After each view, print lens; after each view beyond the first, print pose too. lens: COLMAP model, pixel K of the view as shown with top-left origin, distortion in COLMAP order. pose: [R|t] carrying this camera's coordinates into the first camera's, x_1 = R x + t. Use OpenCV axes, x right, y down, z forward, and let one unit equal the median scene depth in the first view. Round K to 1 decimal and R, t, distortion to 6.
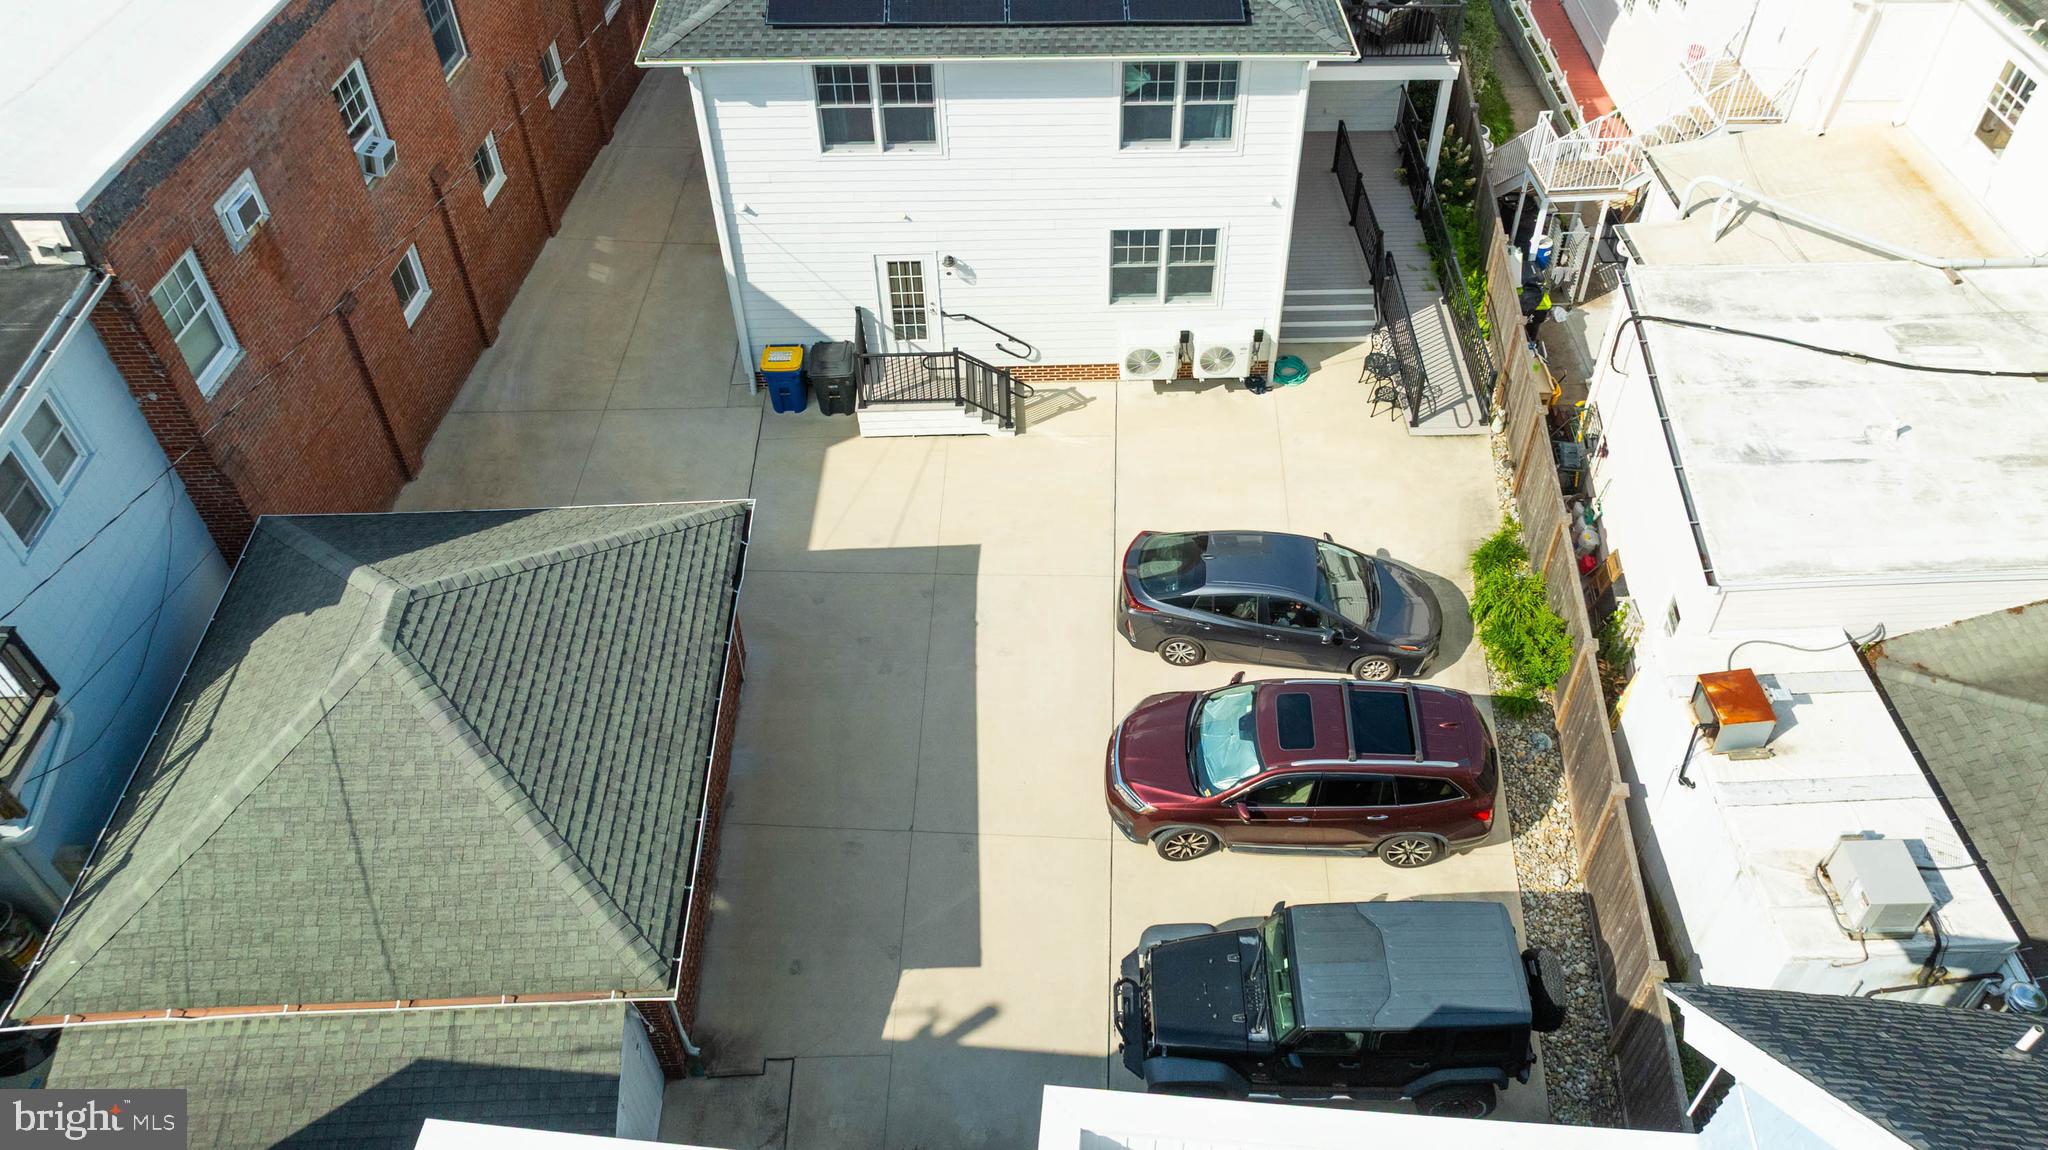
lens RADIAL K [[1482.0, 0, 1116.7], [0, 1482.0, 469.4], [0, 0, 1]] dist [-0.016888, -0.008201]
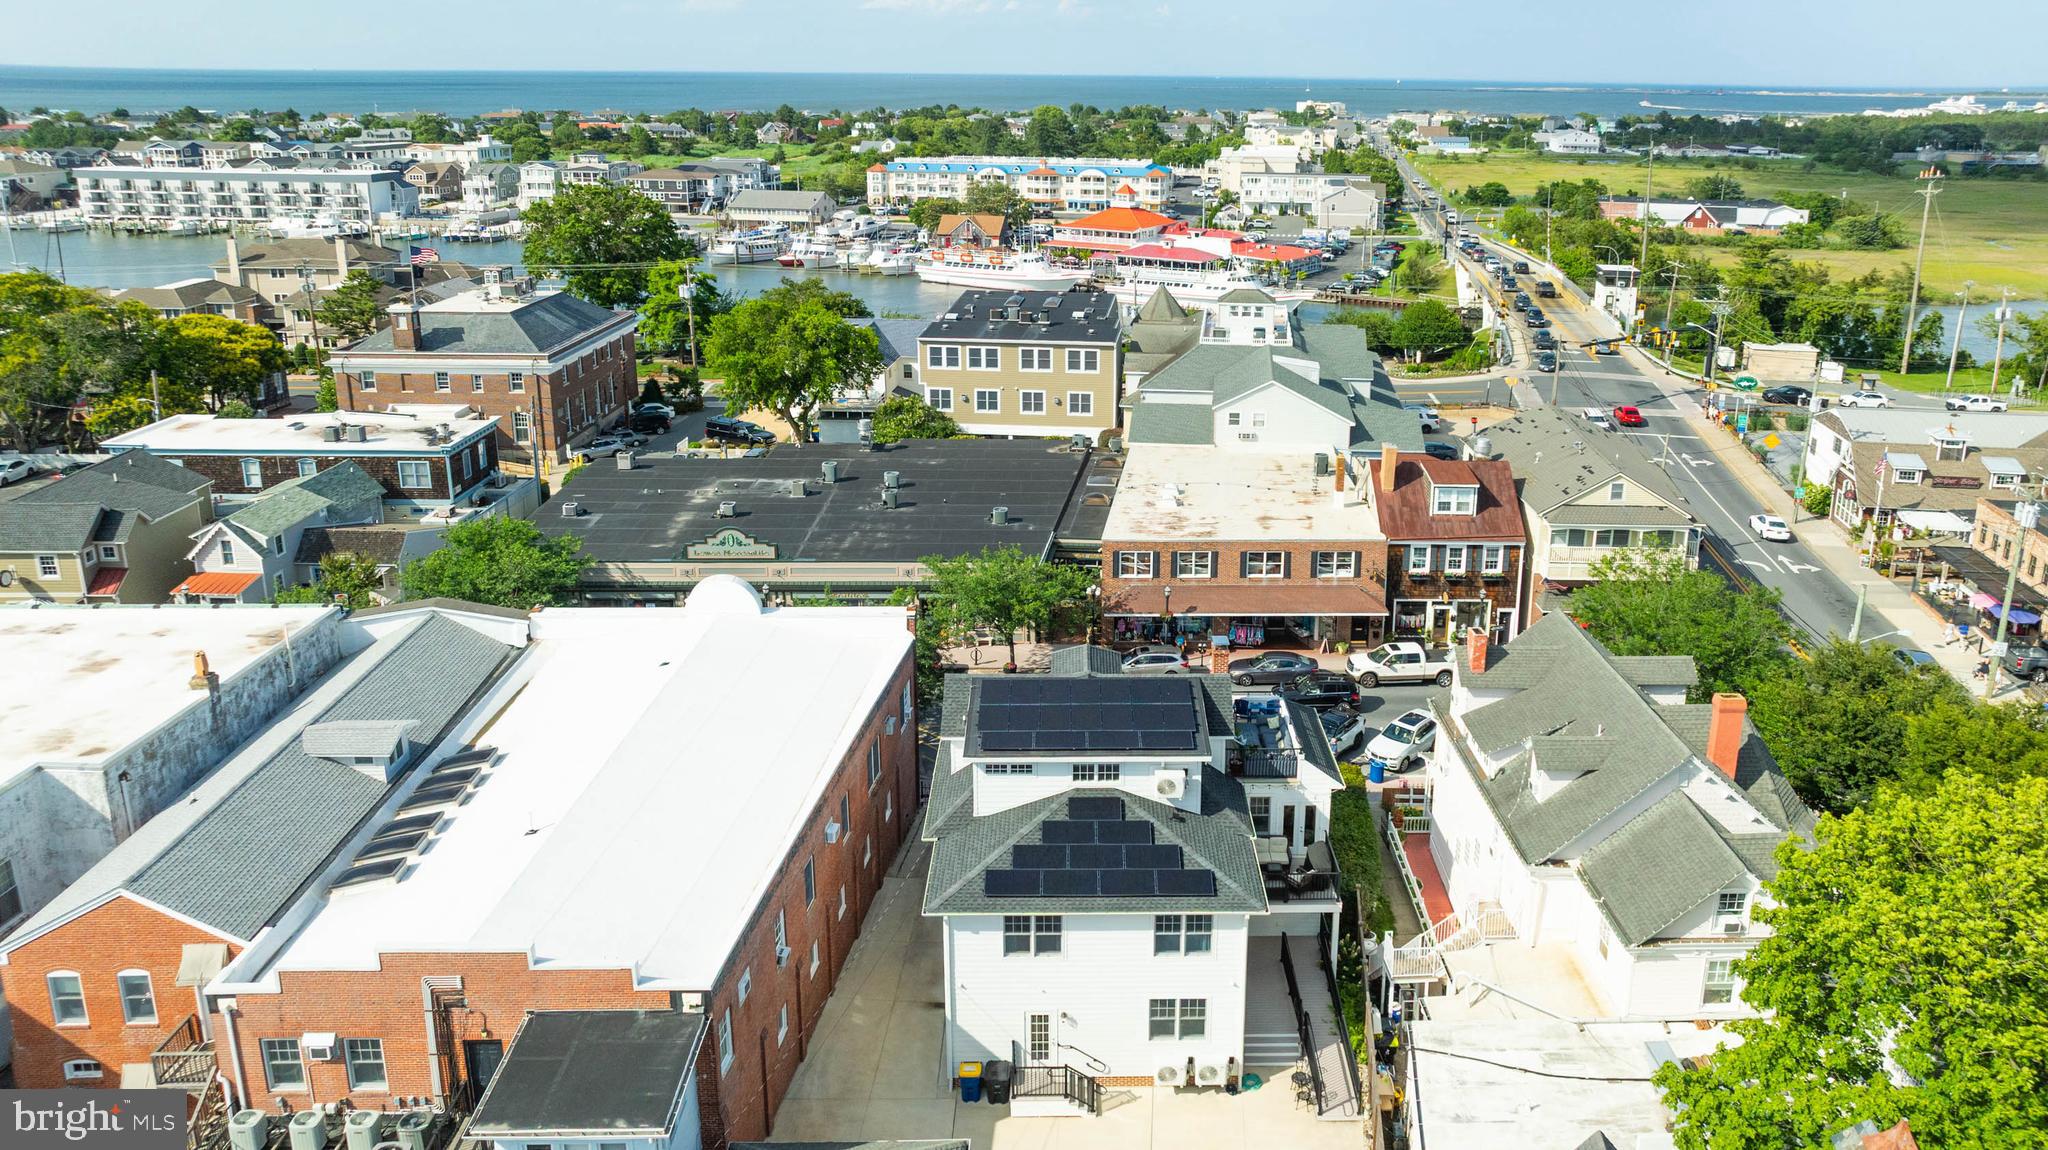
lens RADIAL K [[1482.0, 0, 1116.7], [0, 1482.0, 469.4], [0, 0, 1]] dist [-0.016888, -0.008201]
pose [[0.999314, -0.002903, -0.036910, 0.025998], [-0.014743, 0.883278, -0.468618, 0.127044], [0.033962, 0.468841, 0.882629, -0.988158]]
